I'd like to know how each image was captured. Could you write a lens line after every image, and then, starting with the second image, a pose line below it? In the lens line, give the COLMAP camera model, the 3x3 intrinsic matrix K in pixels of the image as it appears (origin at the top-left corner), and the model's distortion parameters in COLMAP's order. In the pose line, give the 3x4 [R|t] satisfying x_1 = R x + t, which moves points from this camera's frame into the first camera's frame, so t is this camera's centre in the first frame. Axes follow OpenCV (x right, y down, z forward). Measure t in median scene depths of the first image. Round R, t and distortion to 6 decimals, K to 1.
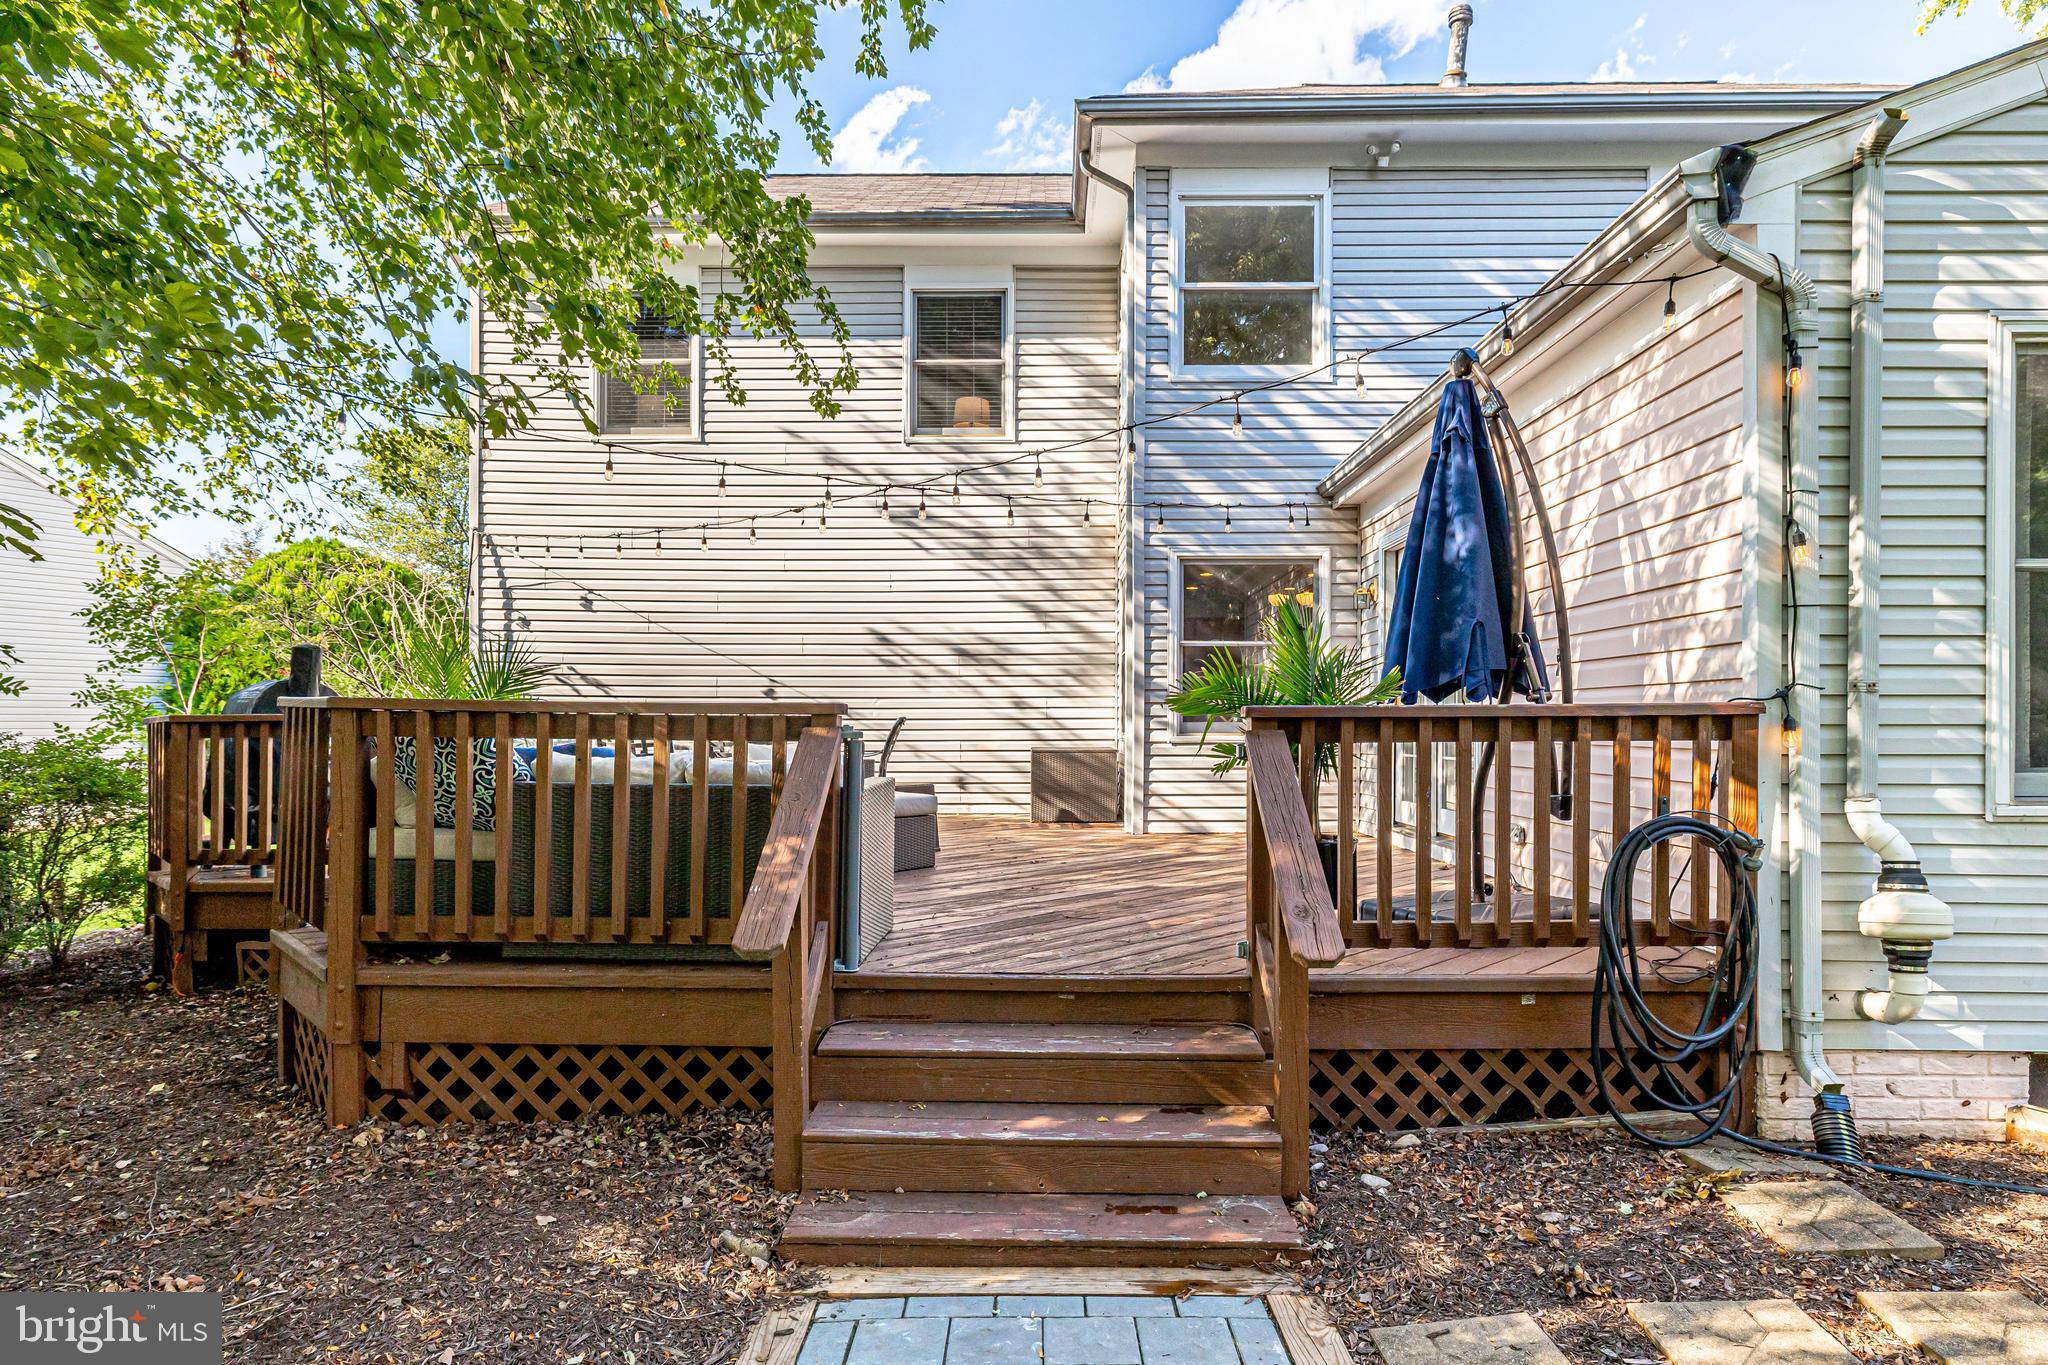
lens RADIAL K [[1125.7, 0, 1057.1], [0, 1125.7, 729.8], [0, 0, 1]] dist [0.004448, 0.000918]
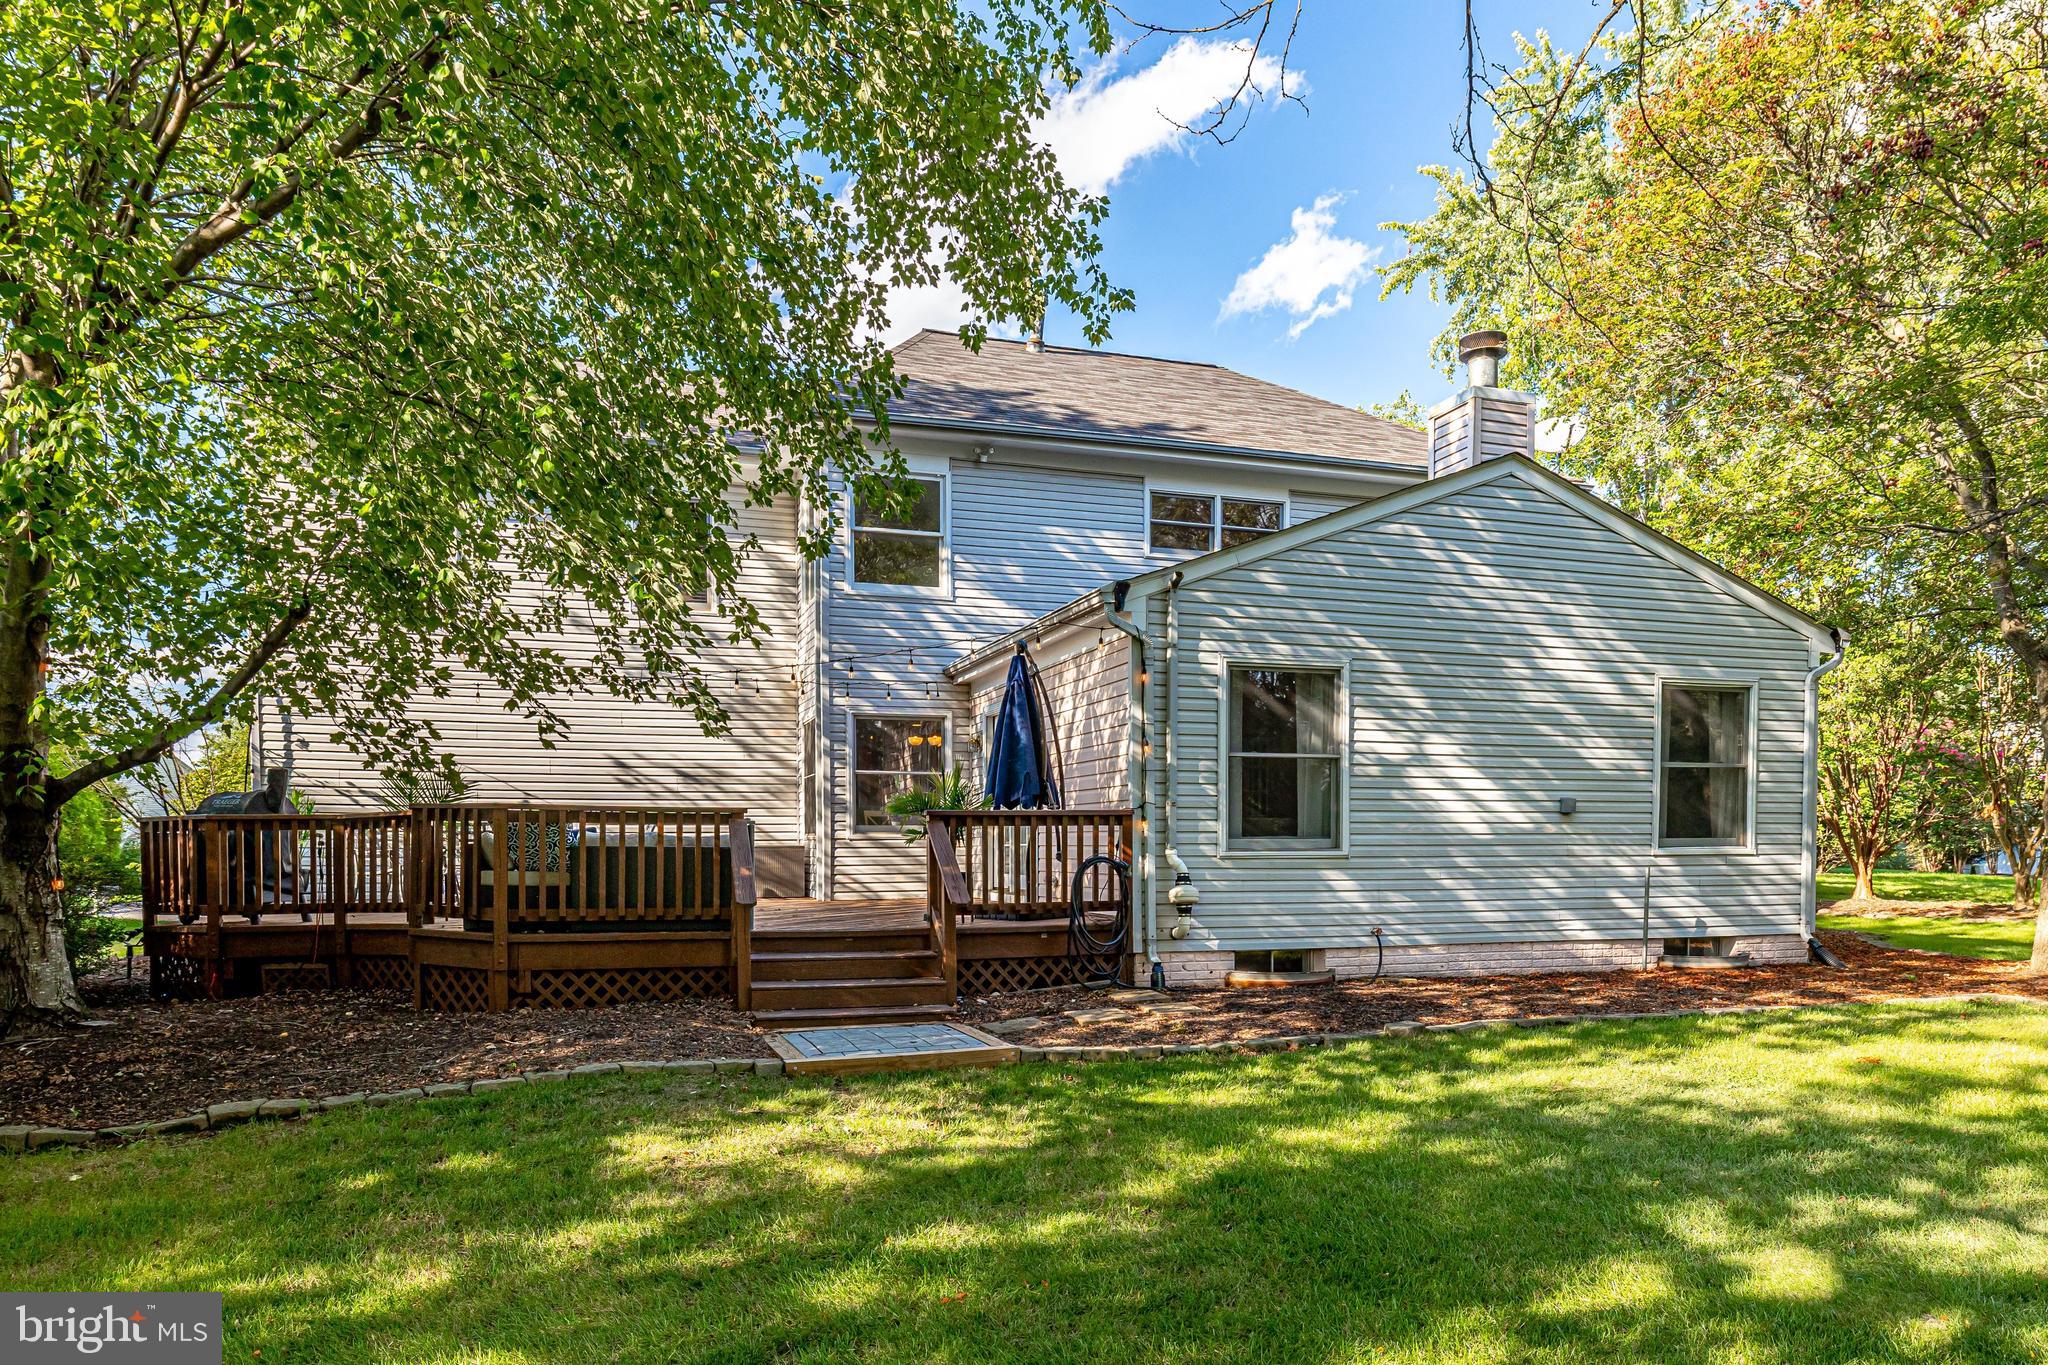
lens RADIAL K [[1235.8, 0, 1020.8], [0, 1235.8, 880.1], [0, 0, 1]] dist [-0.005801, -0.000432]
pose [[0.953244, -0.011725, 0.301976, -0.248722], [0.003905, 0.999642, 0.026486, 0.033892], [-0.302178, -0.024068, 0.952948, -0.881750]]
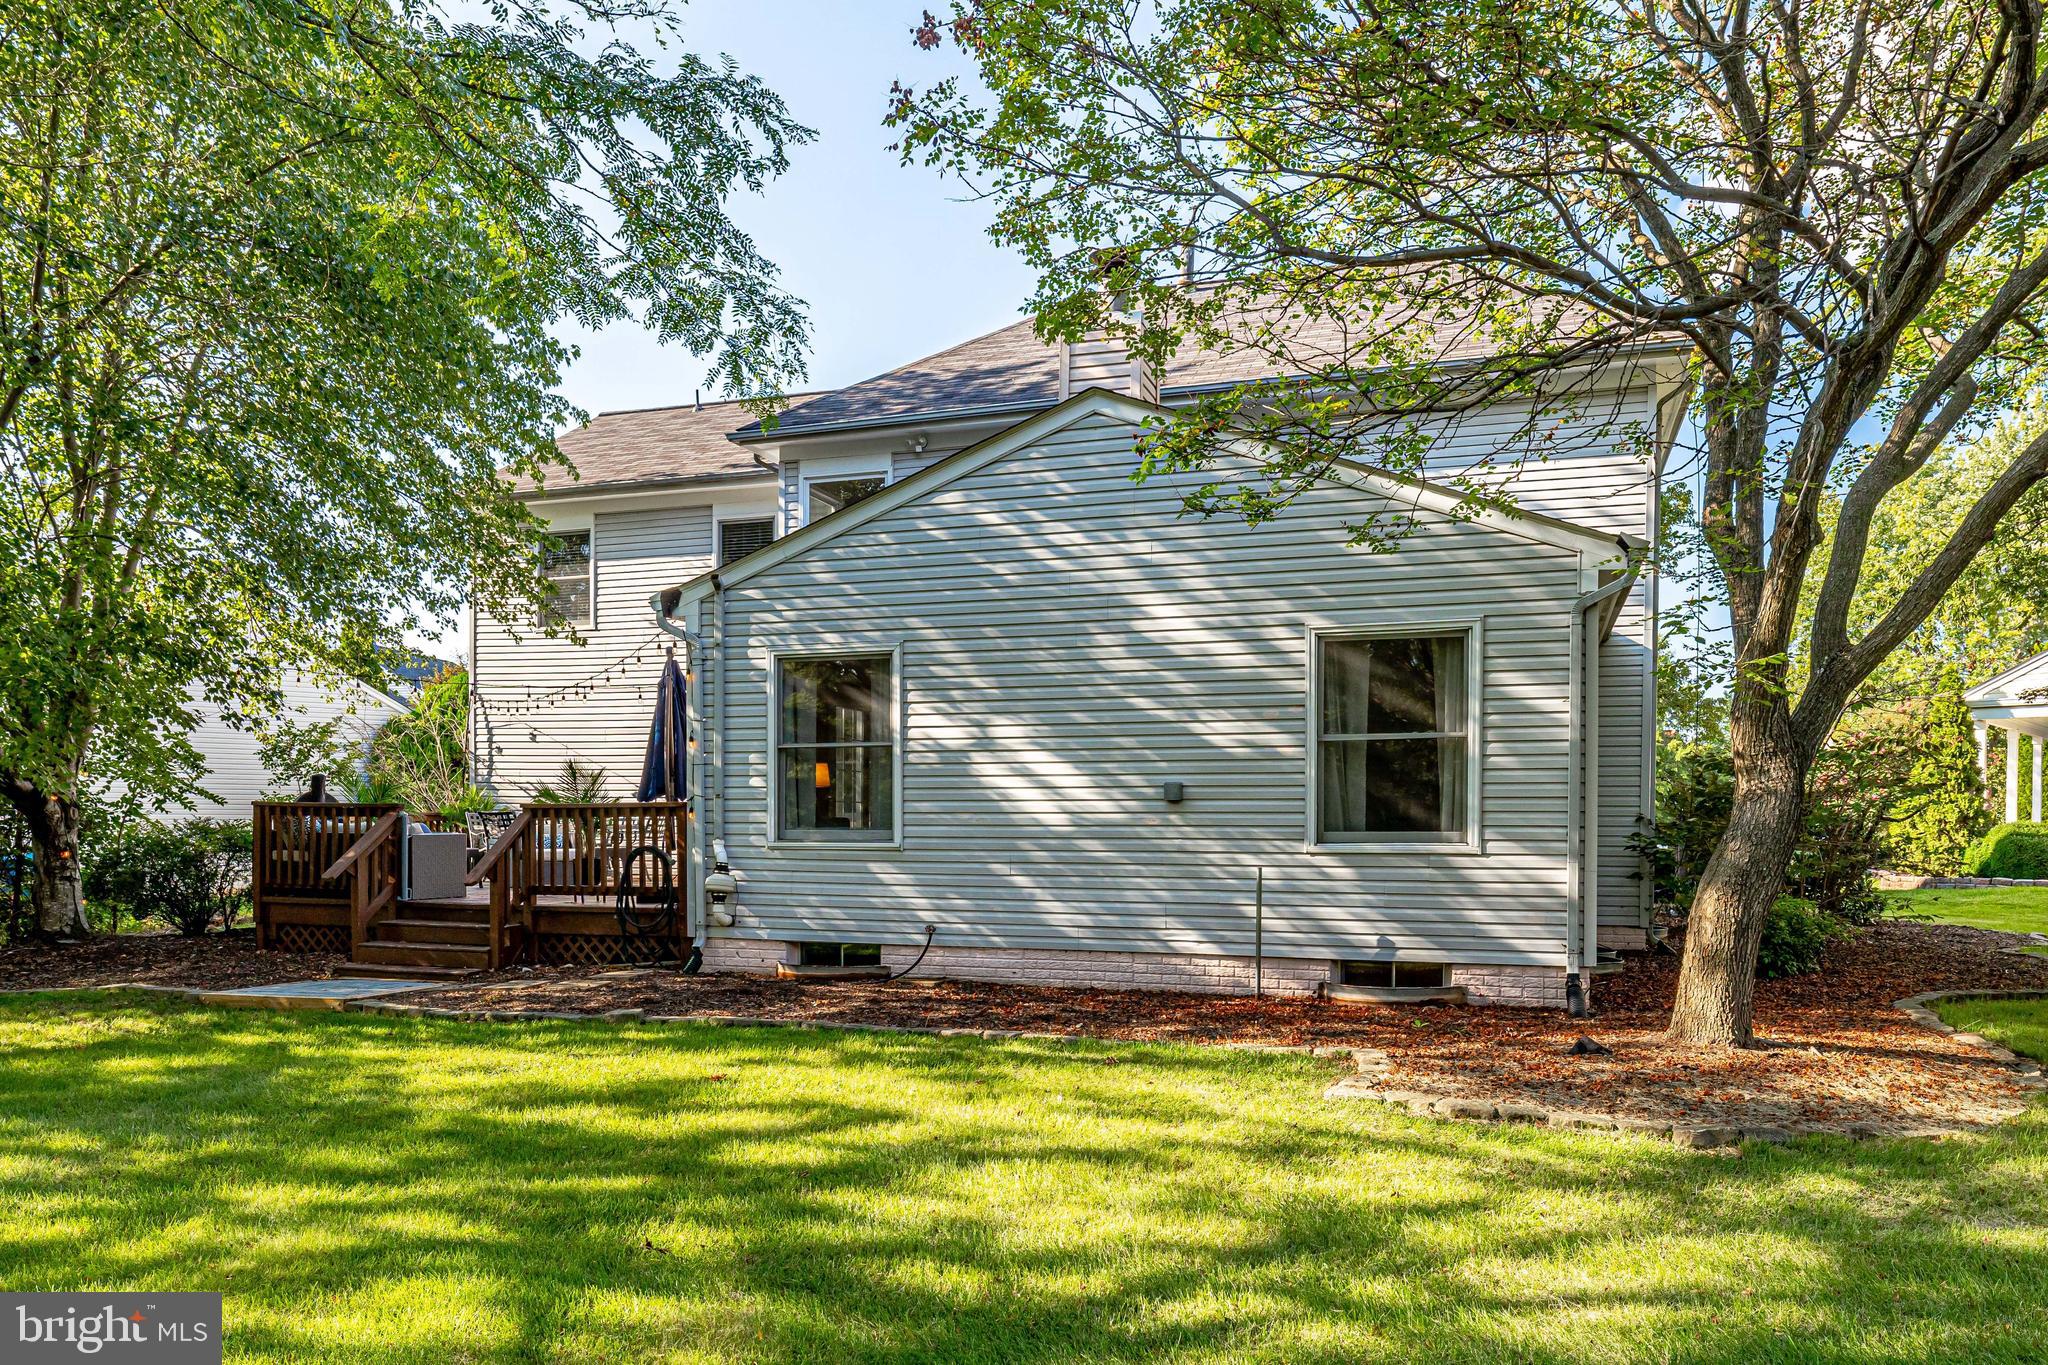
lens RADIAL K [[1375.7, 0, 995.2], [0, 1375.7, 850.1], [0, 0, 1]] dist [-0.001904, -0.000529]
pose [[0.951910, 0.007032, -0.306297, 1.357390], [-0.002365, 0.999875, 0.015607, 0.021225], [0.306369, -0.014132, 0.951808, -1.069991]]
